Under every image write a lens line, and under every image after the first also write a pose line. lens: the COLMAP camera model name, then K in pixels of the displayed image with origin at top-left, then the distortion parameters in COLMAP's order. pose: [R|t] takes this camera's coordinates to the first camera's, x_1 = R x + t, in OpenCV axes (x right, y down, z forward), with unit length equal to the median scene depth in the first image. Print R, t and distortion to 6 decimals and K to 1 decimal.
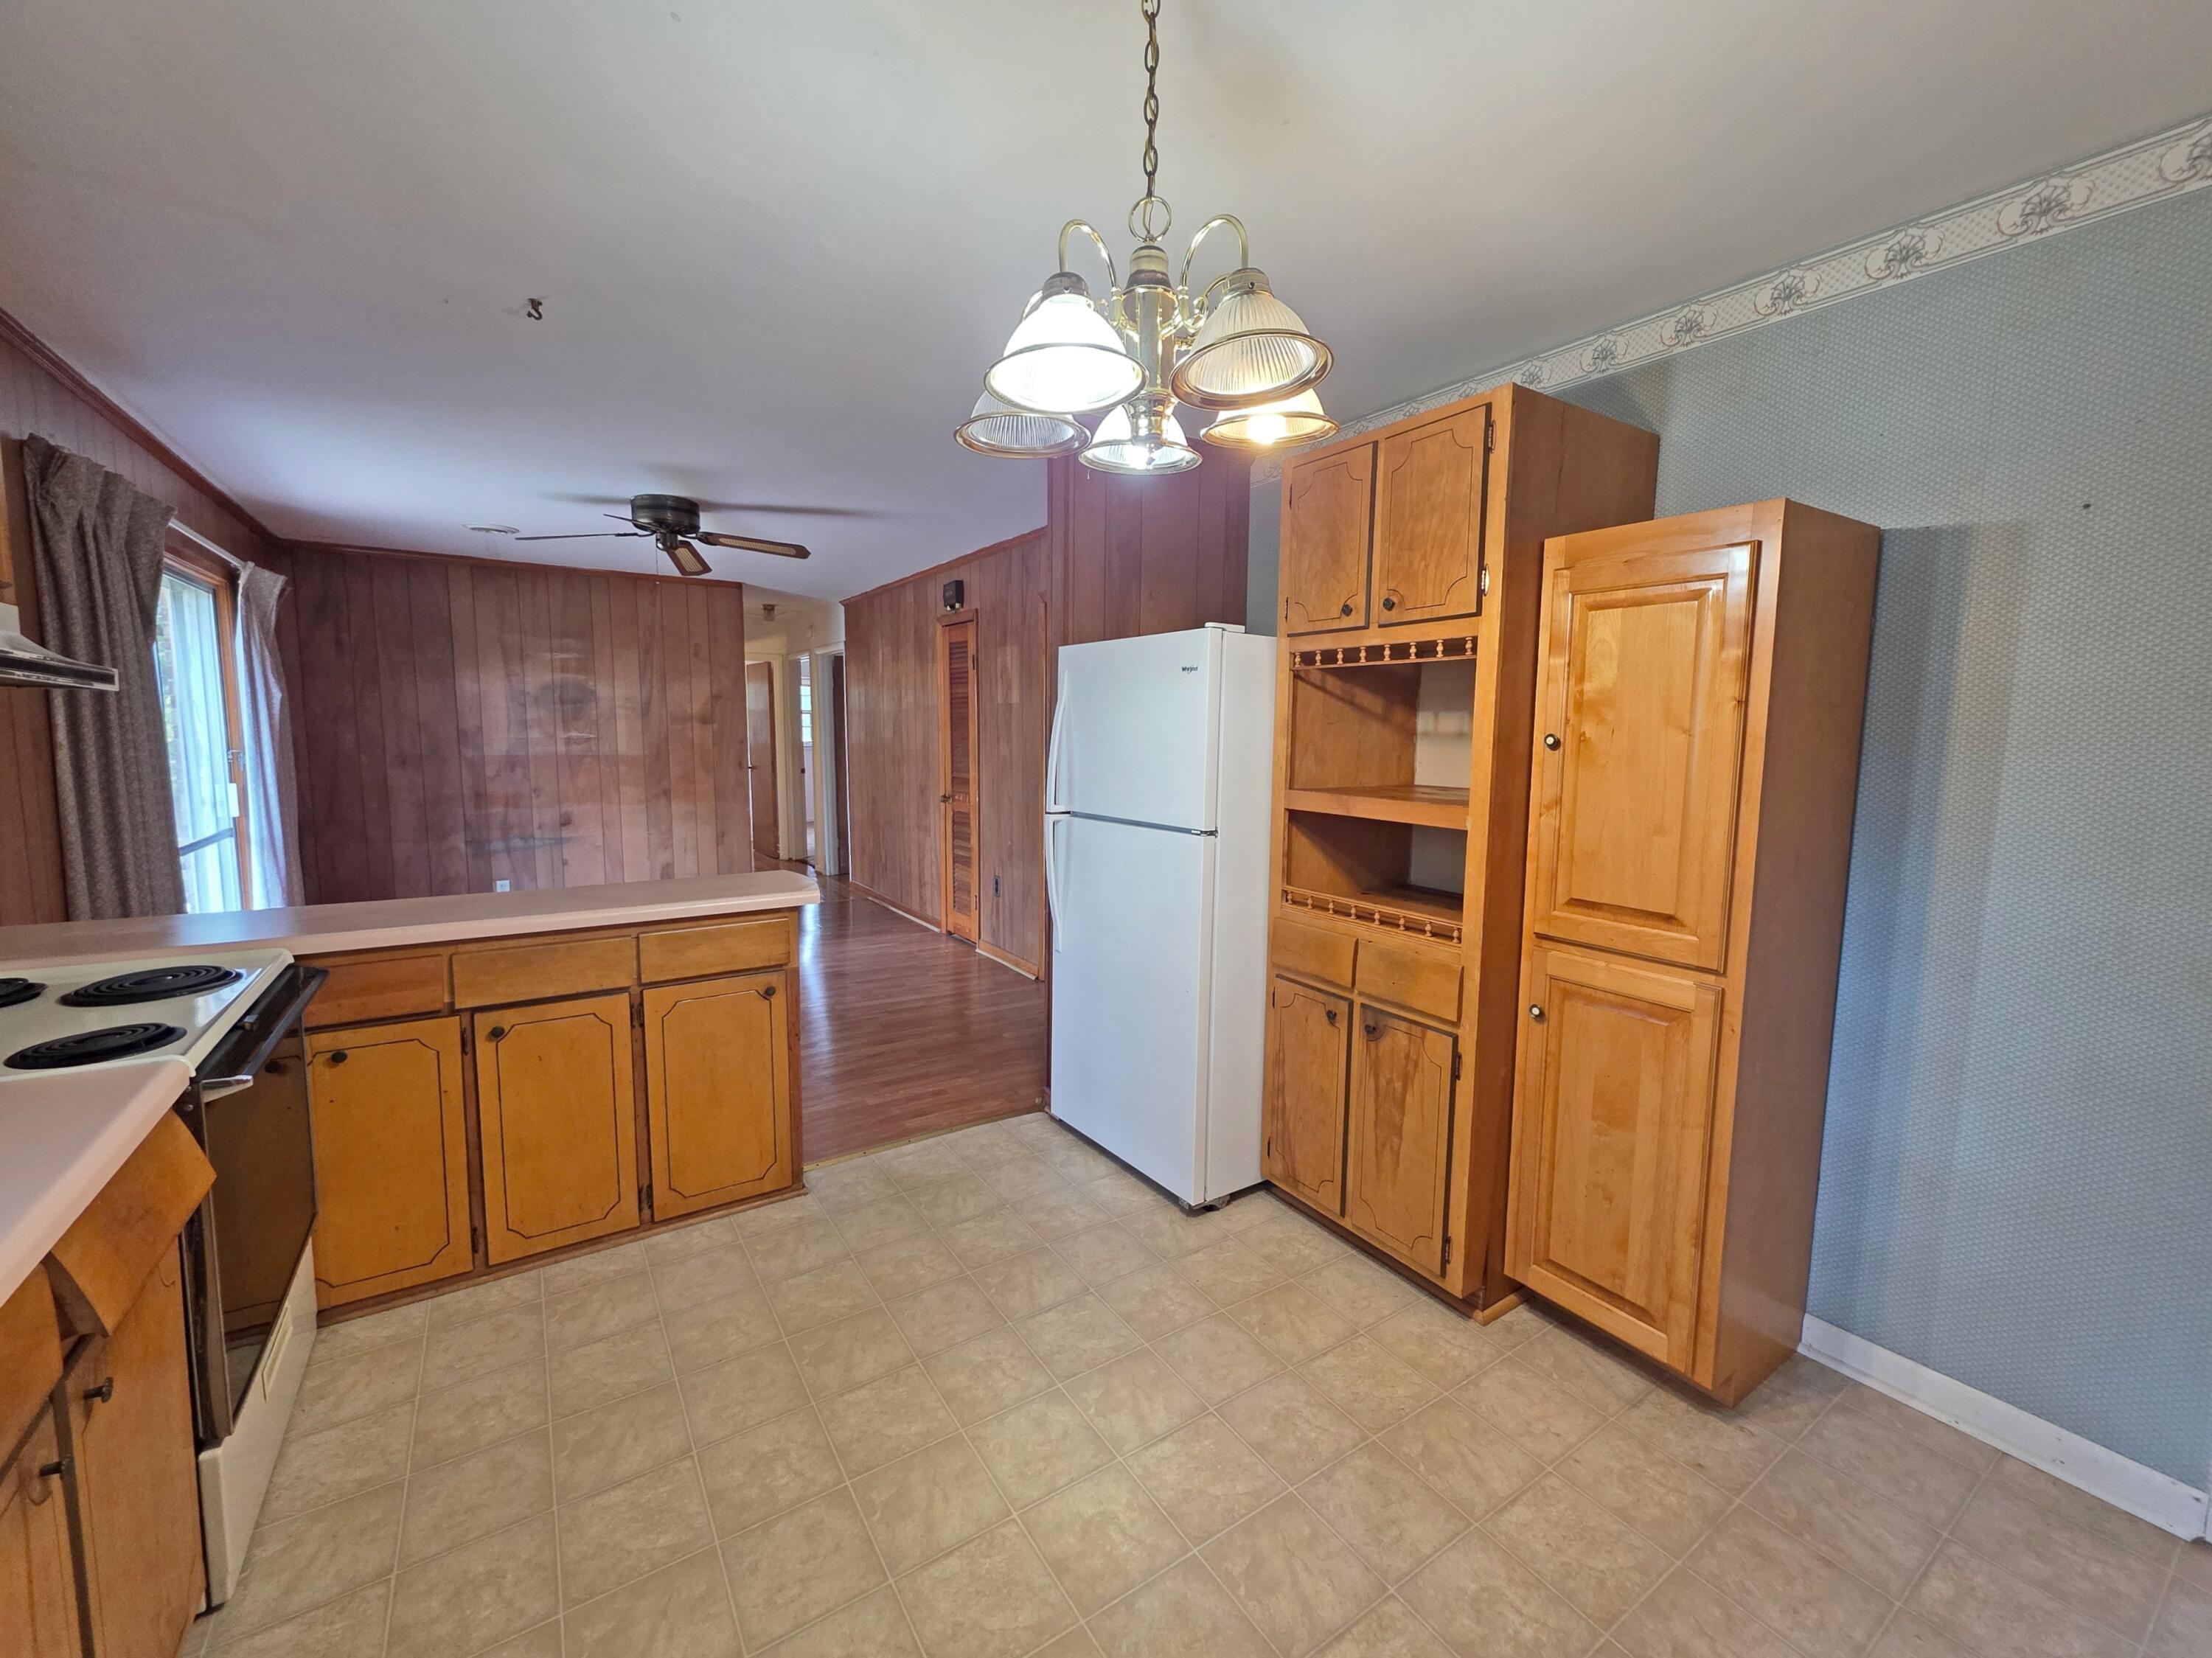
lens RADIAL K [[900.5, 0, 1102.9], [0, 900.5, 823.6], [0, 0, 1]] dist [0.002503, 0.000474]
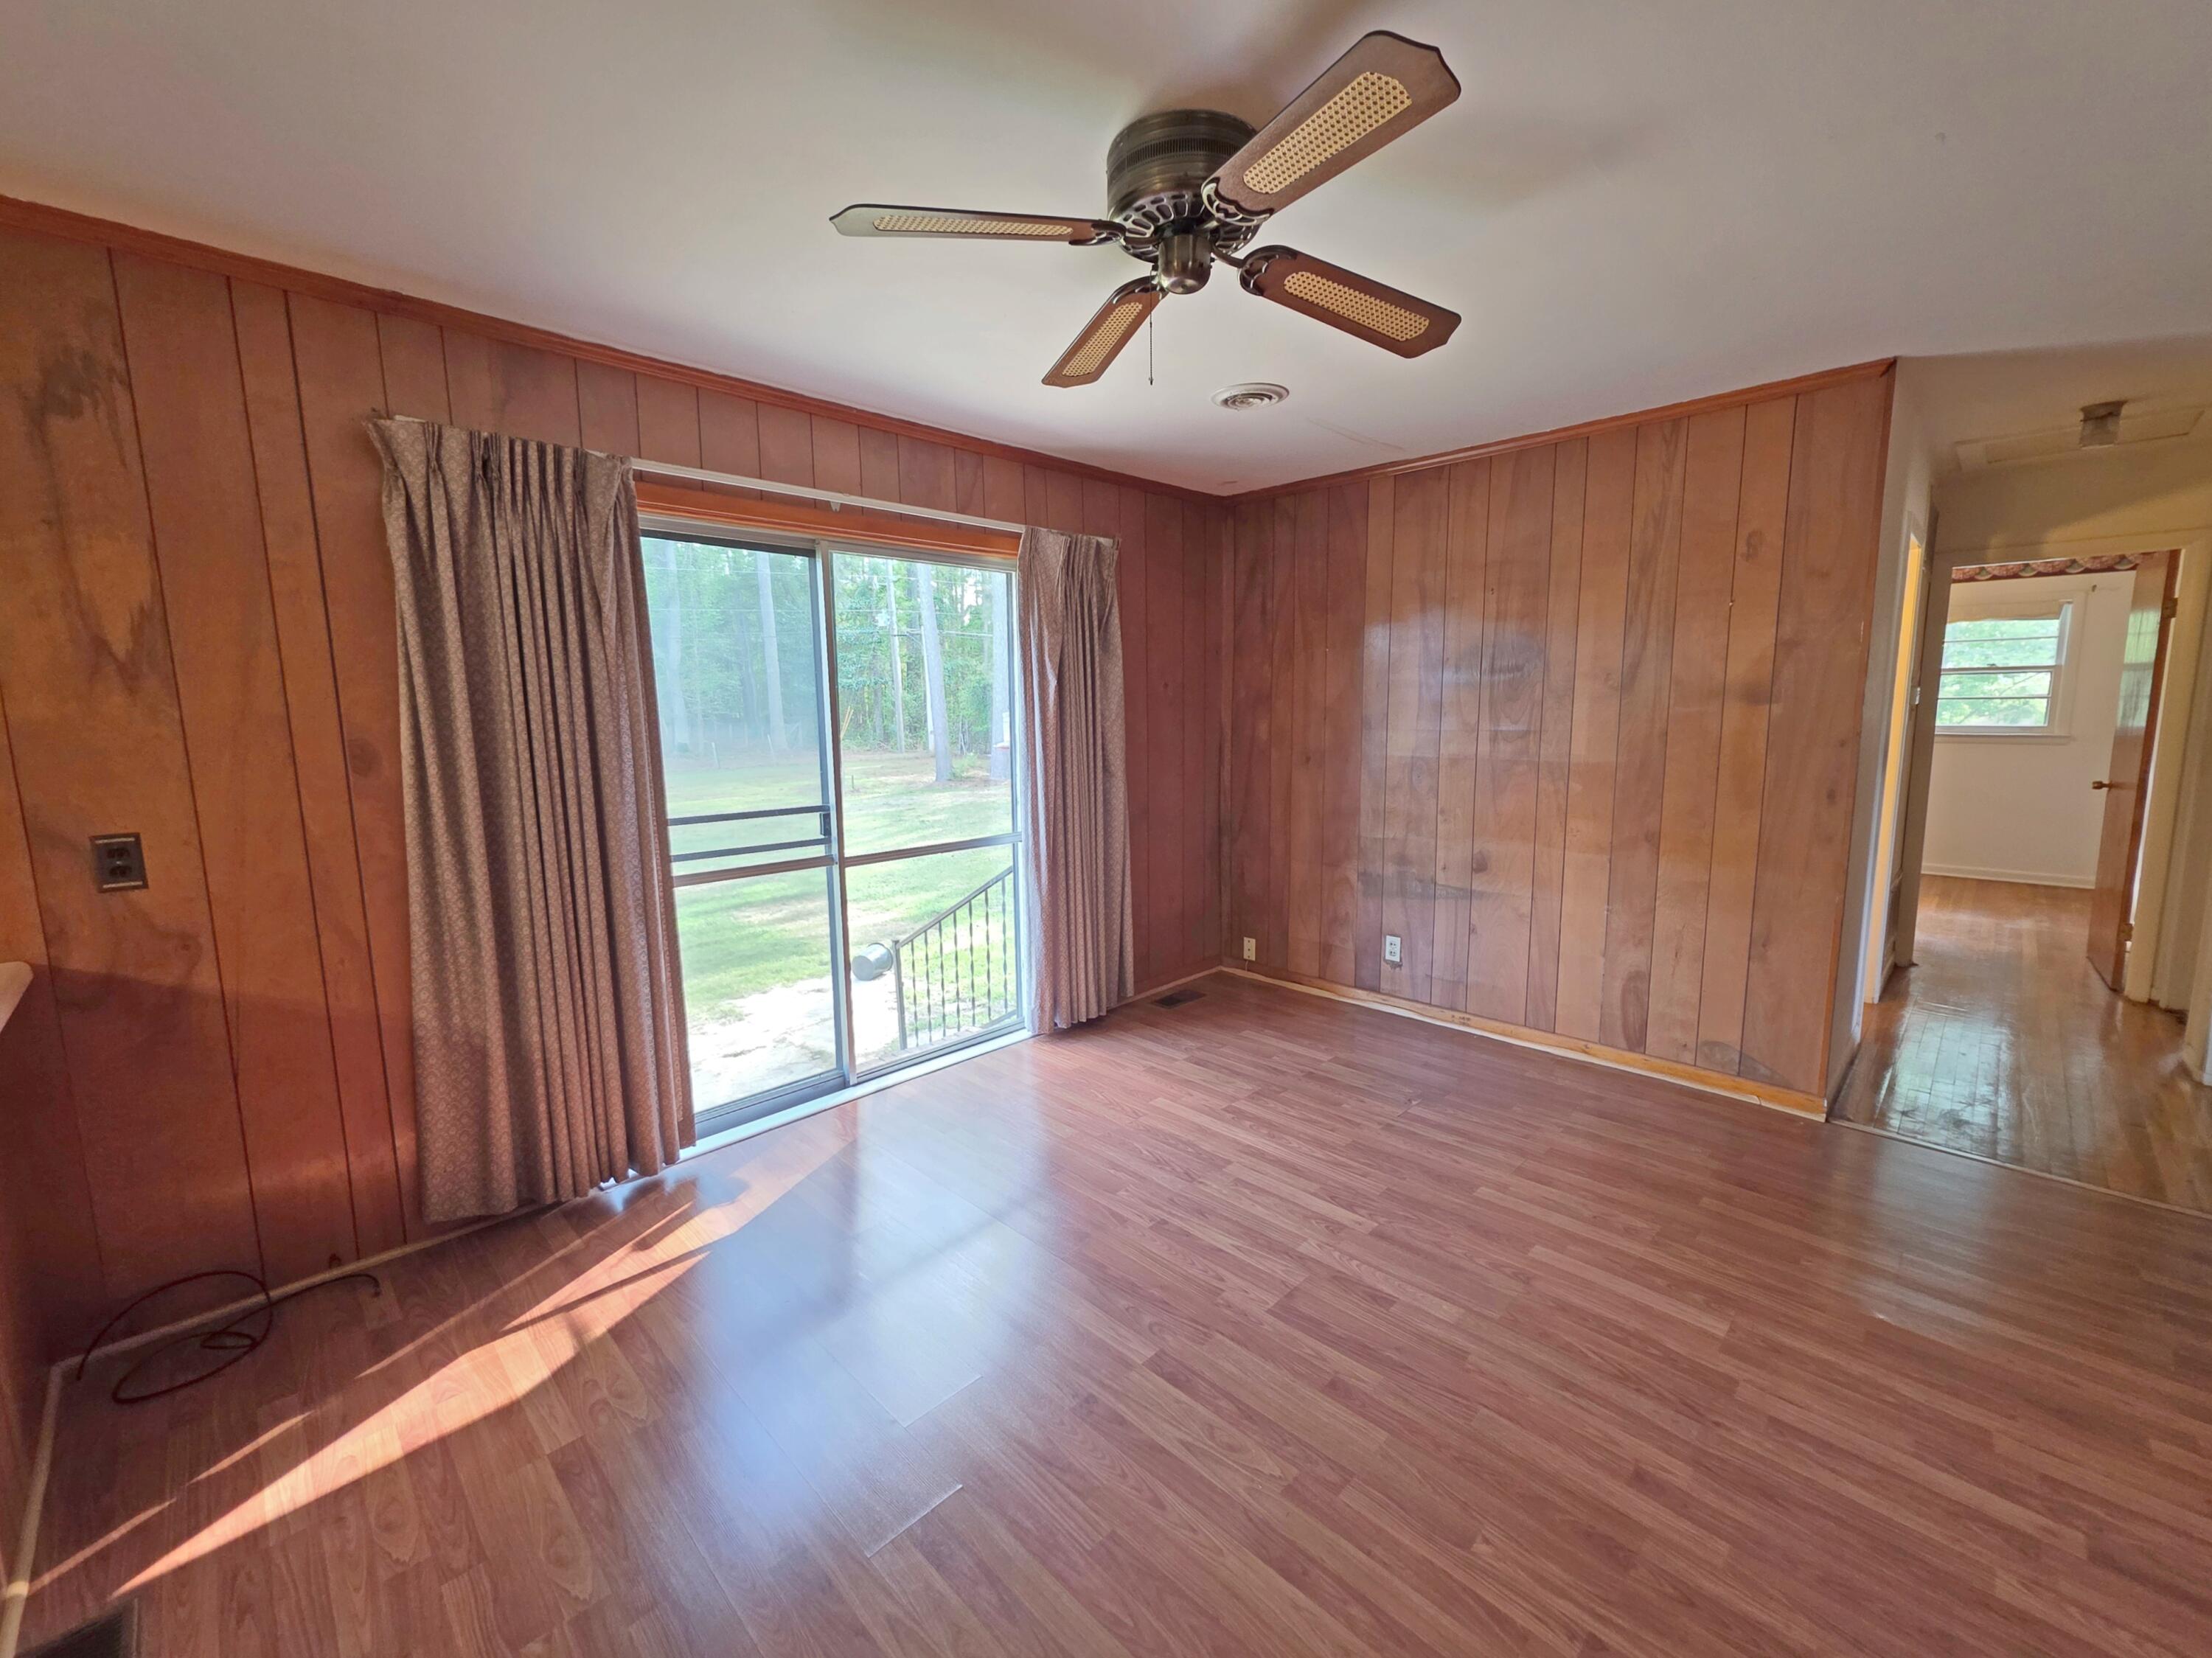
lens RADIAL K [[900.5, 0, 1102.9], [0, 900.5, 823.6], [0, 0, 1]] dist [0.002503, 0.000474]
pose [[0.199572, 0.118451, -0.972697, -0.051789], [-0.087519, 0.990854, 0.102706, -0.077589], [0.975967, 0.064632, 0.208113, 0.664424]]
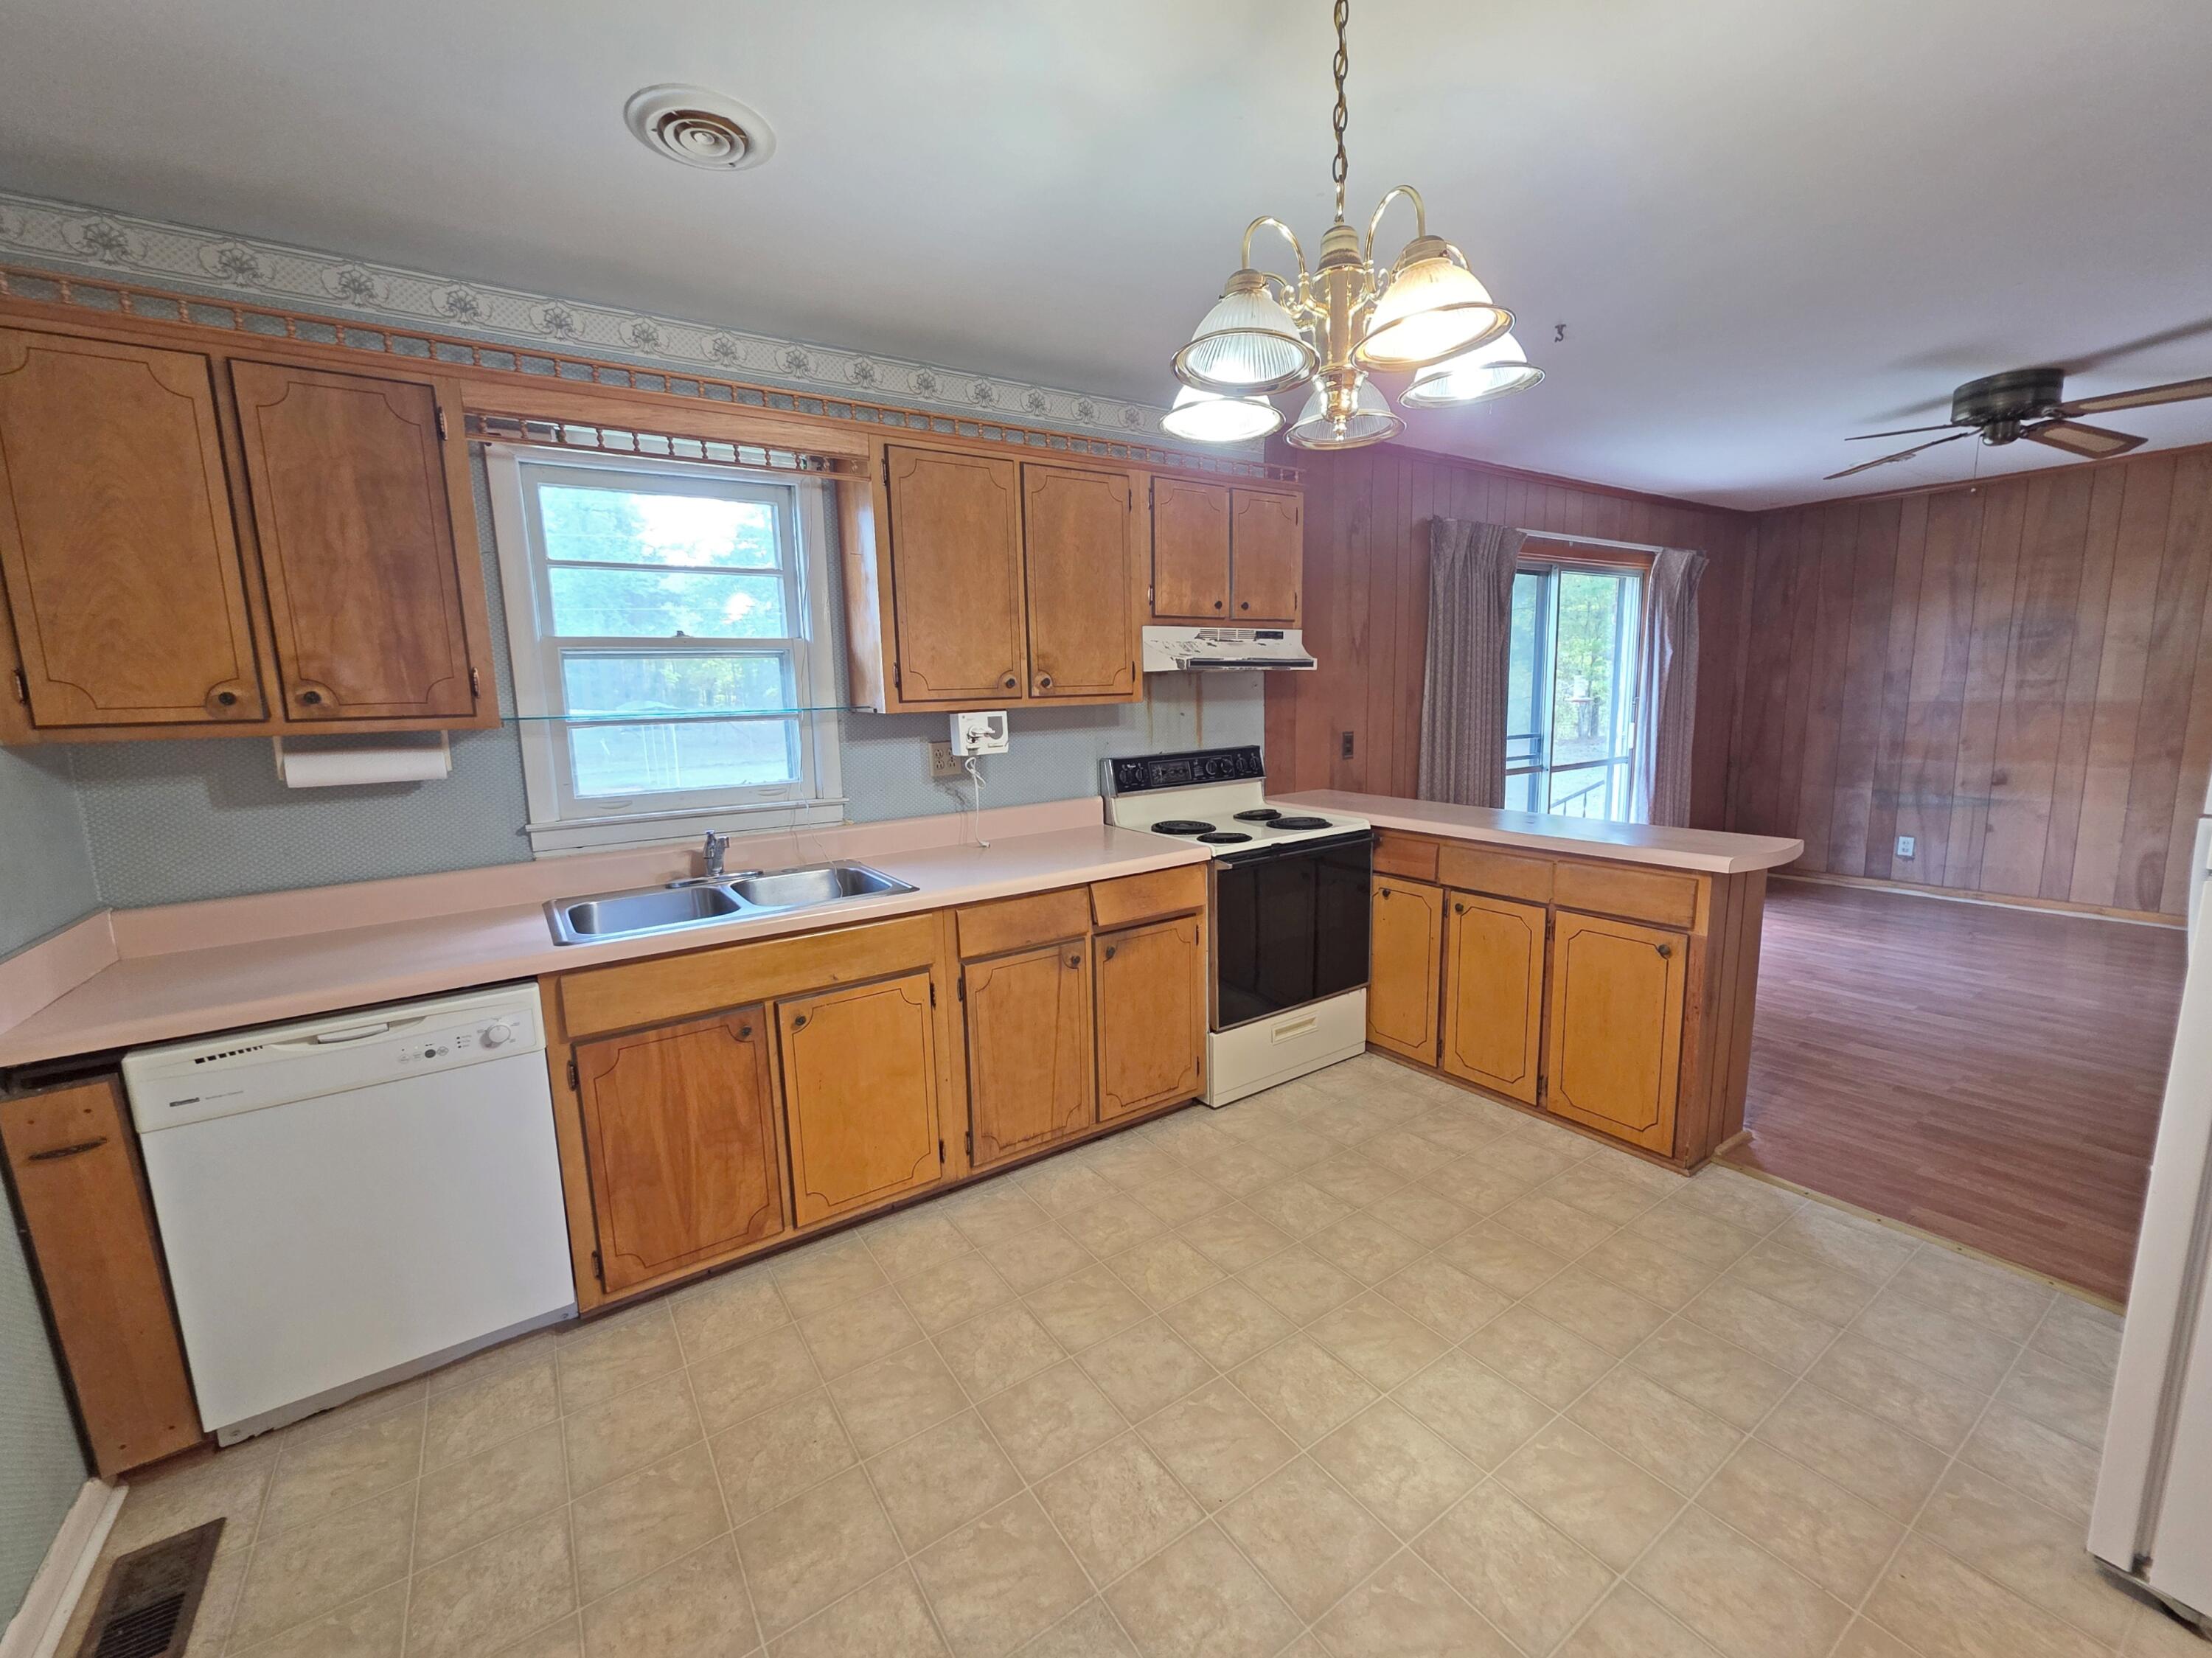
lens RADIAL K [[900.5, 0, 1102.9], [0, 900.5, 823.6], [0, 0, 1]] dist [0.002503, 0.000474]
pose [[0.007053, 0.139154, -0.990246, 0.258111], [-0.075898, 0.987488, 0.138226, -0.017038], [0.997091, 0.074182, 0.017527, 0.165183]]
